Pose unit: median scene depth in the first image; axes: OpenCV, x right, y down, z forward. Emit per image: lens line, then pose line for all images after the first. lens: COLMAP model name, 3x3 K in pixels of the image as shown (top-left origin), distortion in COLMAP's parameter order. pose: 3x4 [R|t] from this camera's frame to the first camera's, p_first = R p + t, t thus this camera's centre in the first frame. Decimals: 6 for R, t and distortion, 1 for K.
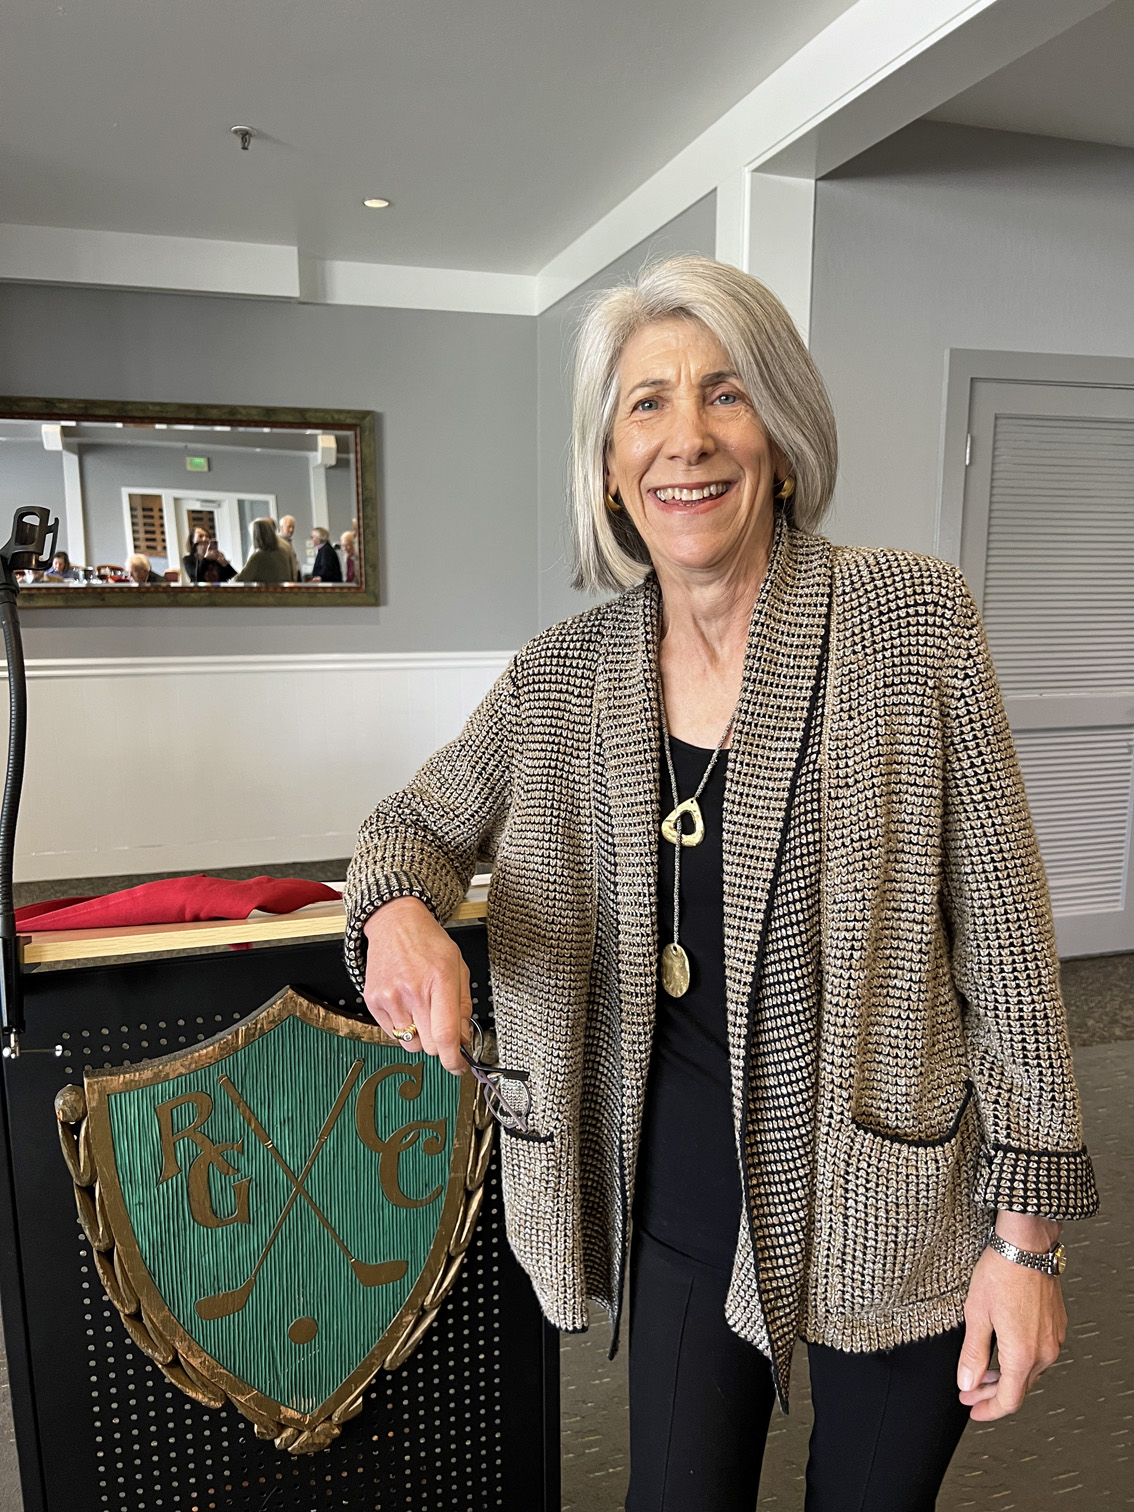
lens RADIAL K [[1161.3, 0, 569.1], [0, 1161.3, 755.4], [0, 0, 1]] dist [0.005045, 0.003905]
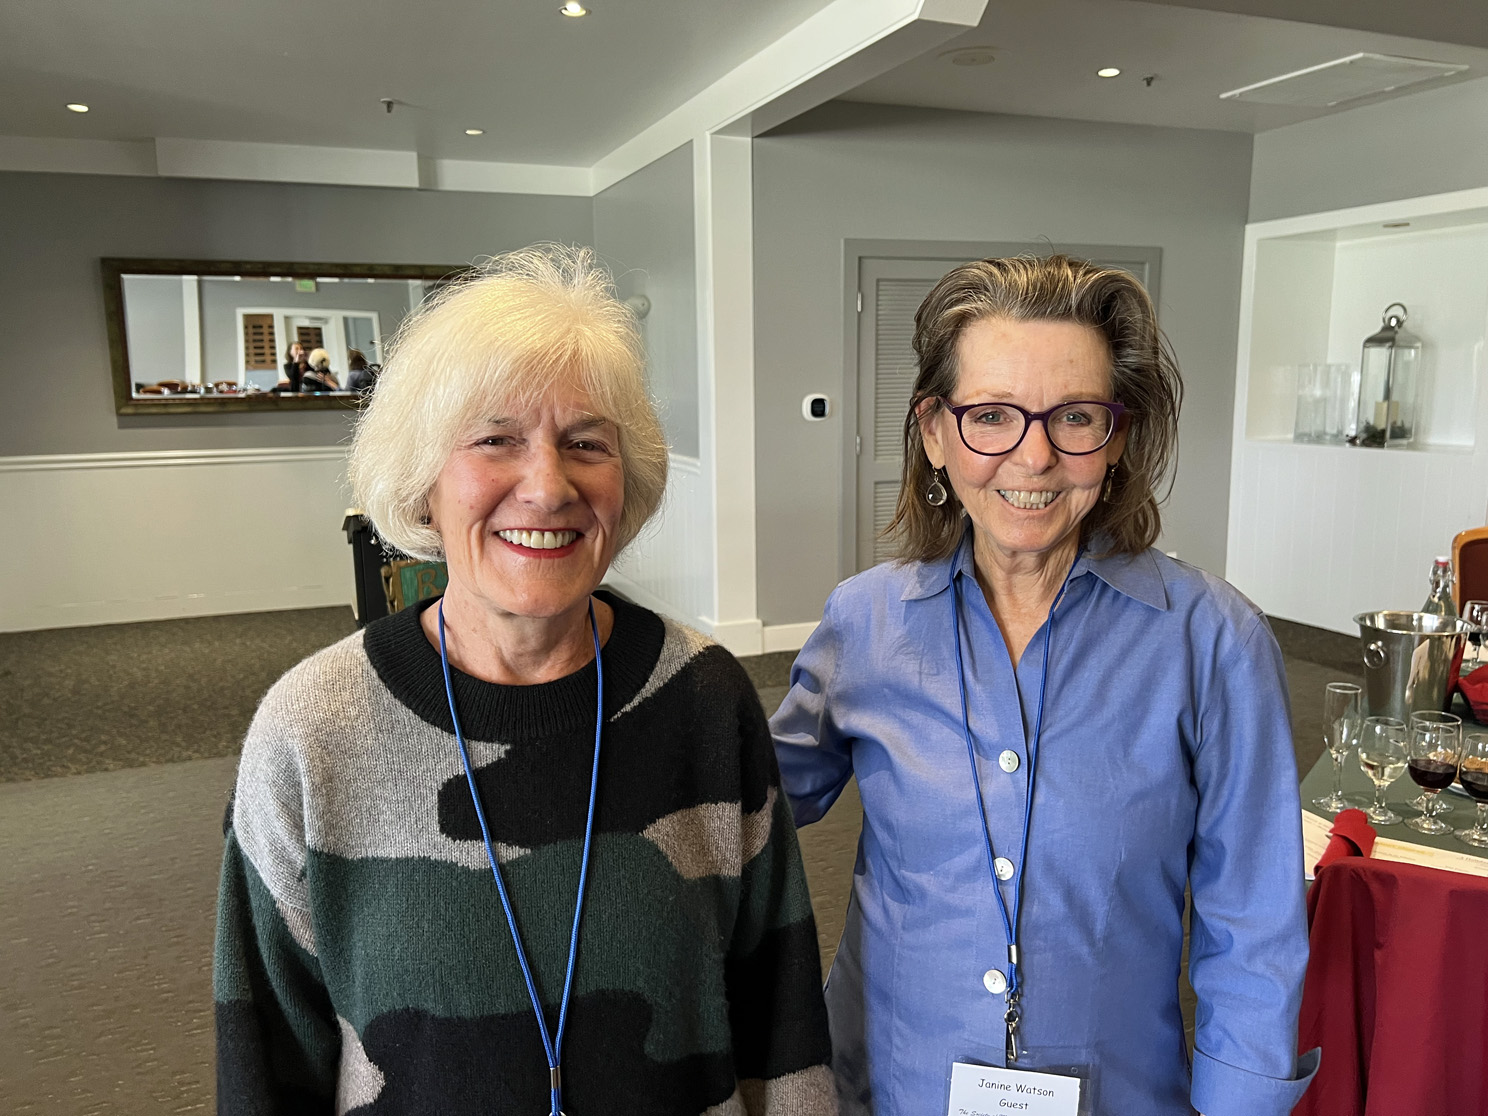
lens RADIAL K [[1142.9, 0, 744.7], [0, 1142.9, 556.0], [0, 0, 1]] dist [0.005045, 0.003905]
pose [[0.997491, -0.022723, 0.067049, 0.054304], [0.022880, 0.999737, -0.001569, 0.057801], [-0.066996, 0.003099, 0.997748, -0.382048]]
